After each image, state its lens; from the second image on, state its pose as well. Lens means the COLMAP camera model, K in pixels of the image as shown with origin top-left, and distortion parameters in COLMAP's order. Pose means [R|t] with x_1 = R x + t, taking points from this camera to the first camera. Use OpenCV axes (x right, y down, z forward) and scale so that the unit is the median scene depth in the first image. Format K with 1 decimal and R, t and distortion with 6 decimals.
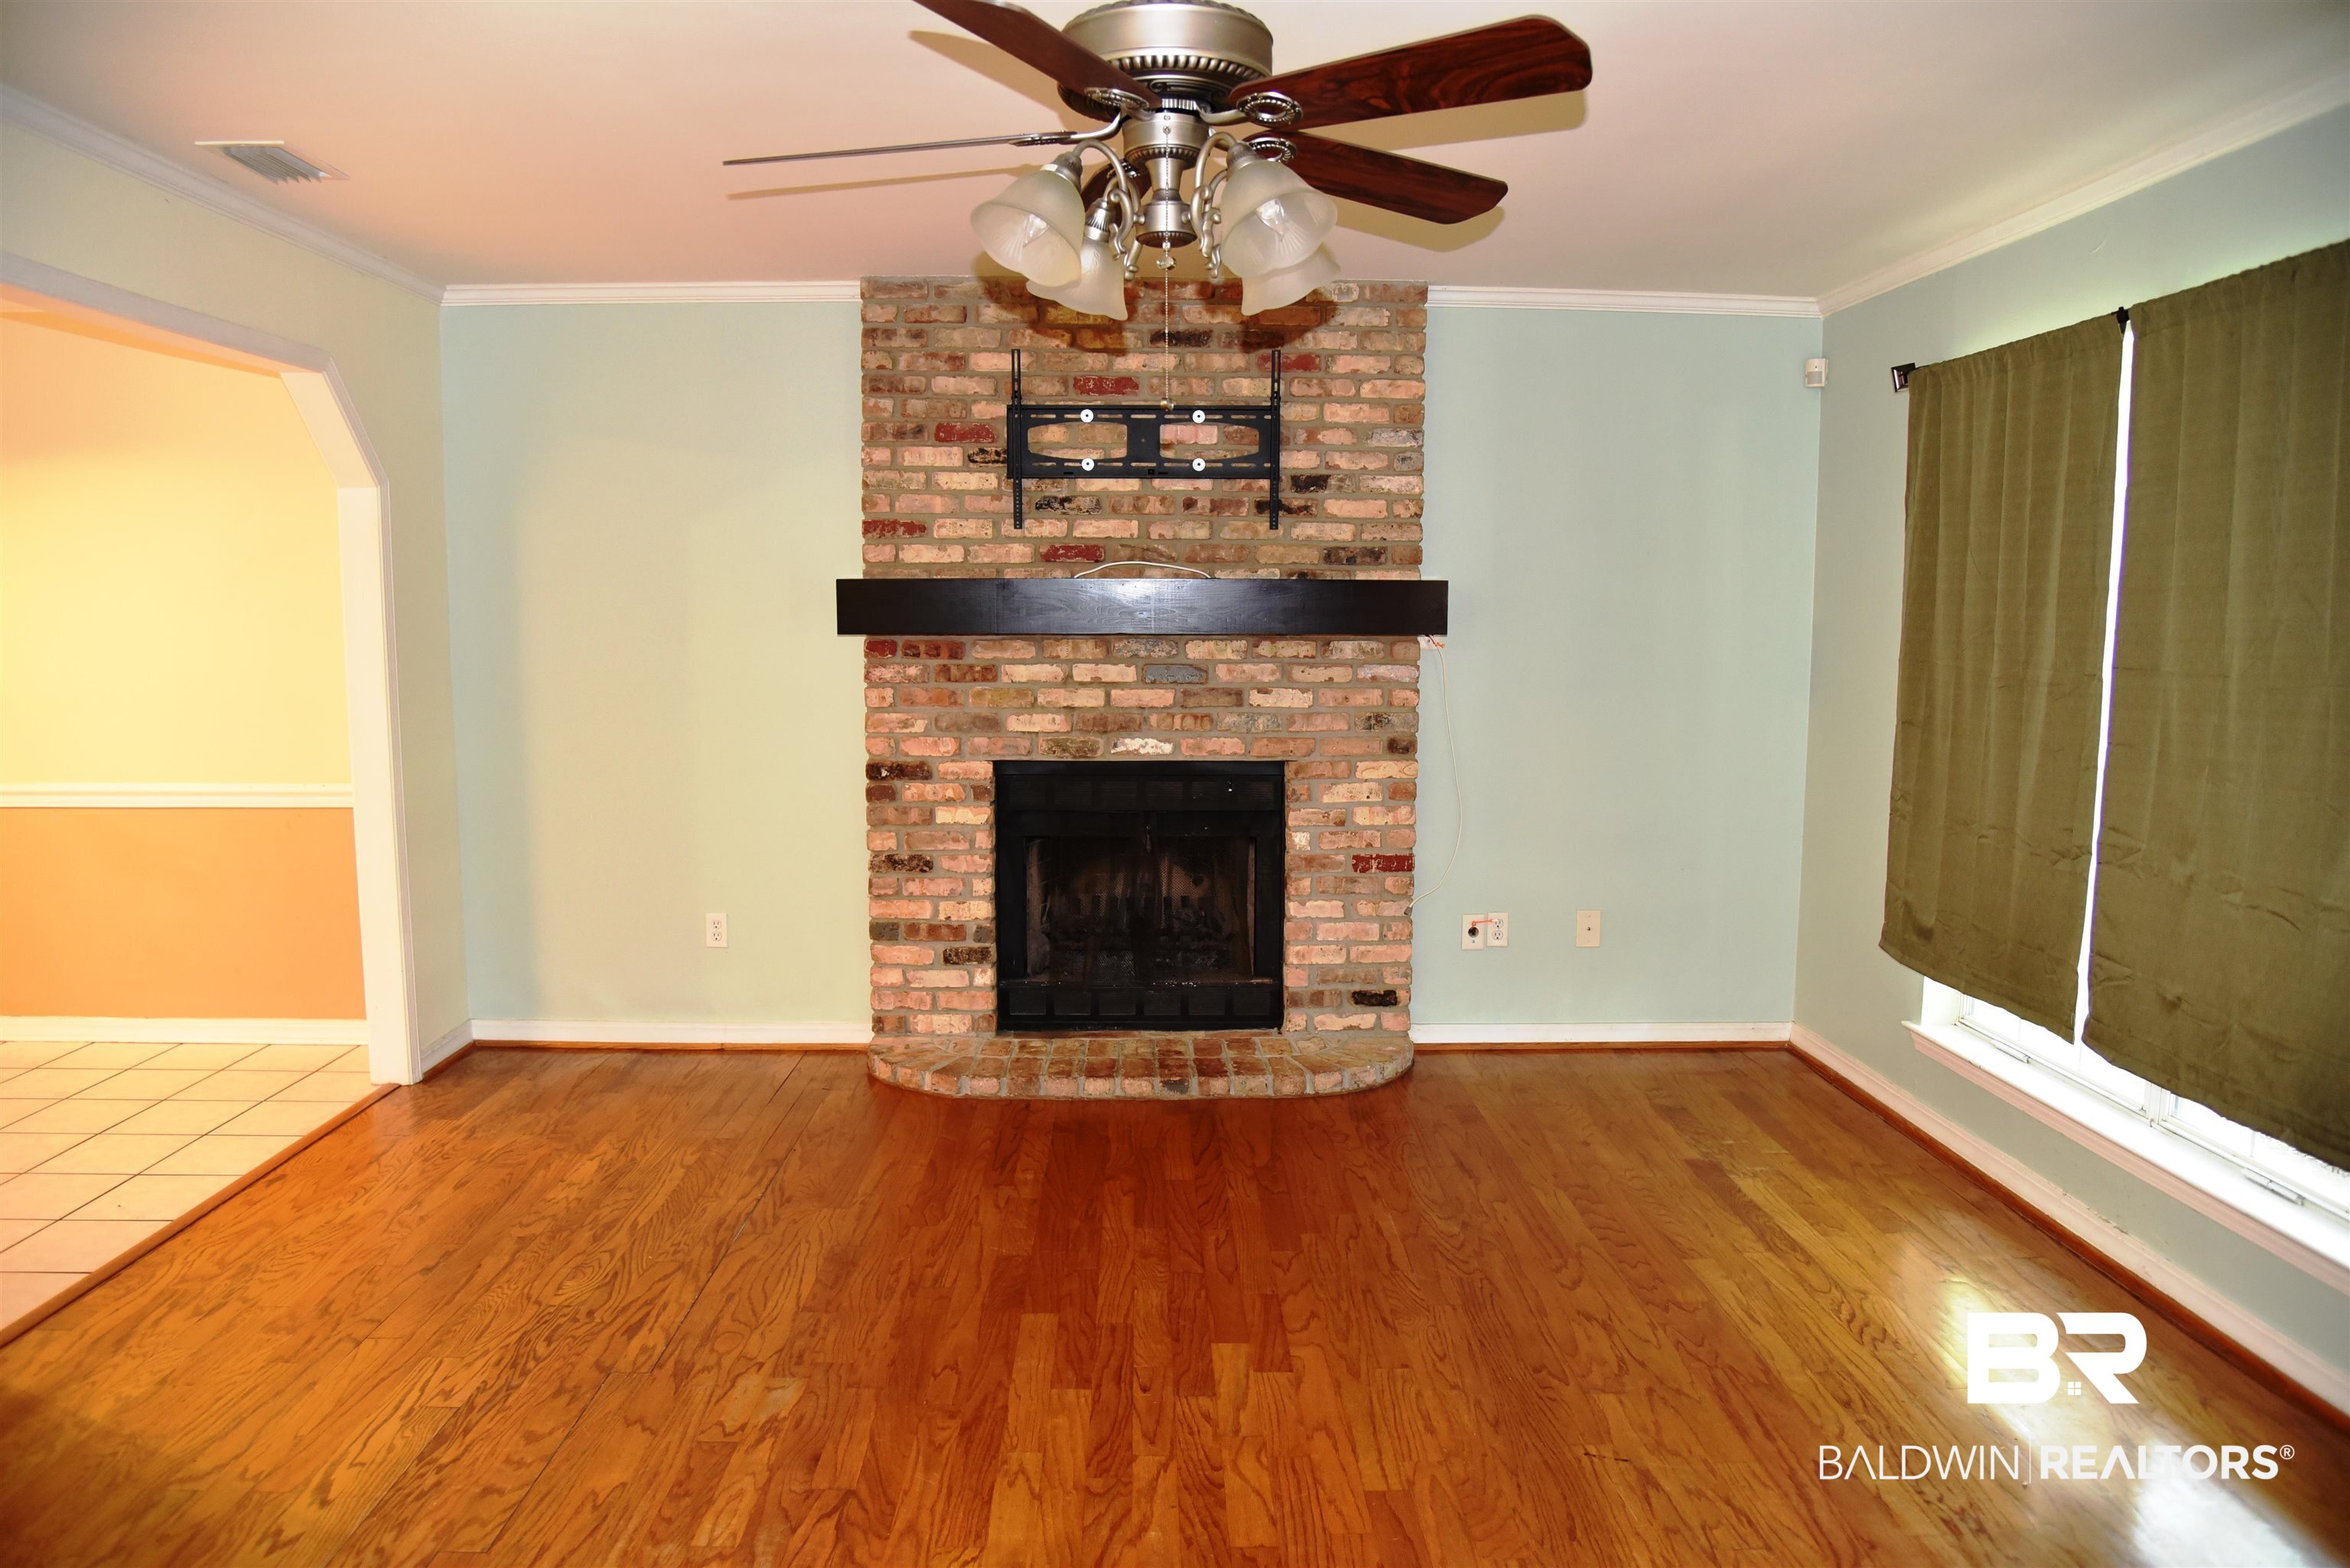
lens RADIAL K [[1611.5, 0, 1166.9], [0, 1611.5, 789.8], [0, 0, 1]] dist [-0.116353, 0.069631]
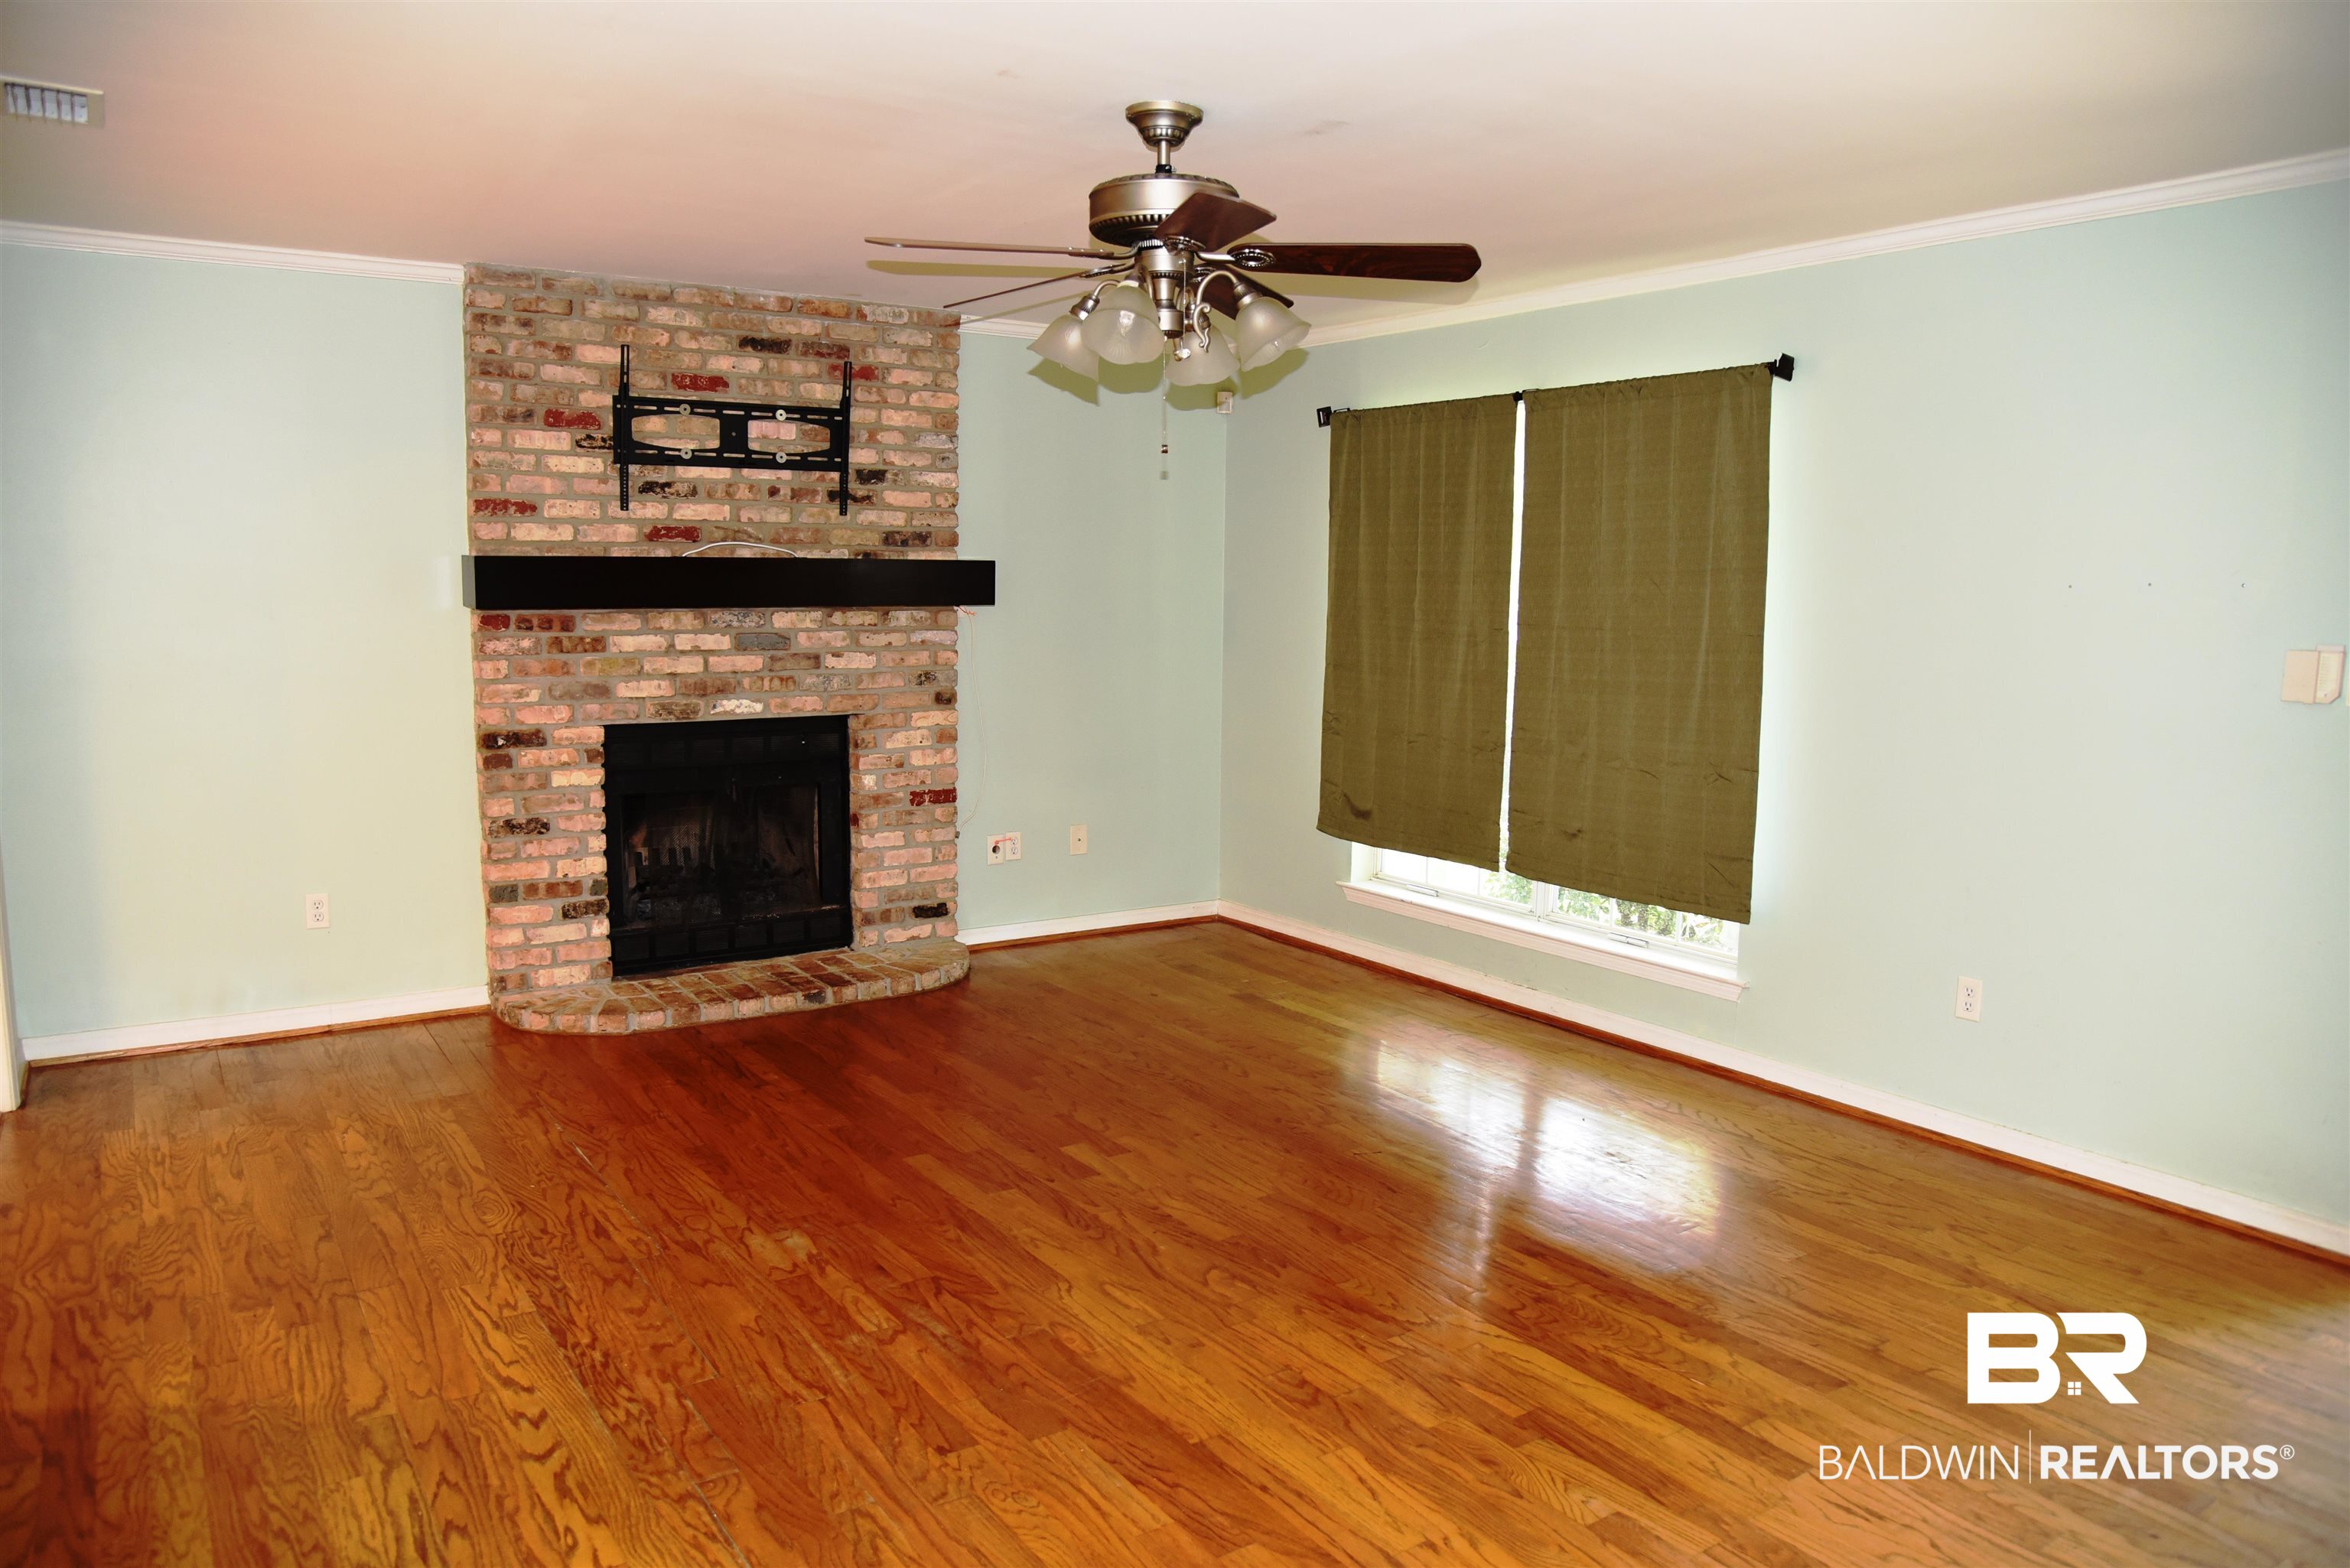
lens RADIAL K [[1611.5, 0, 1166.9], [0, 1611.5, 789.8], [0, 0, 1]] dist [-0.116353, 0.069631]
pose [[0.839820, -0.064334, 0.539040, -0.374694], [0.053140, 0.997927, 0.036310, 0.006486], [-0.540258, -0.001849, 0.841497, -0.100910]]
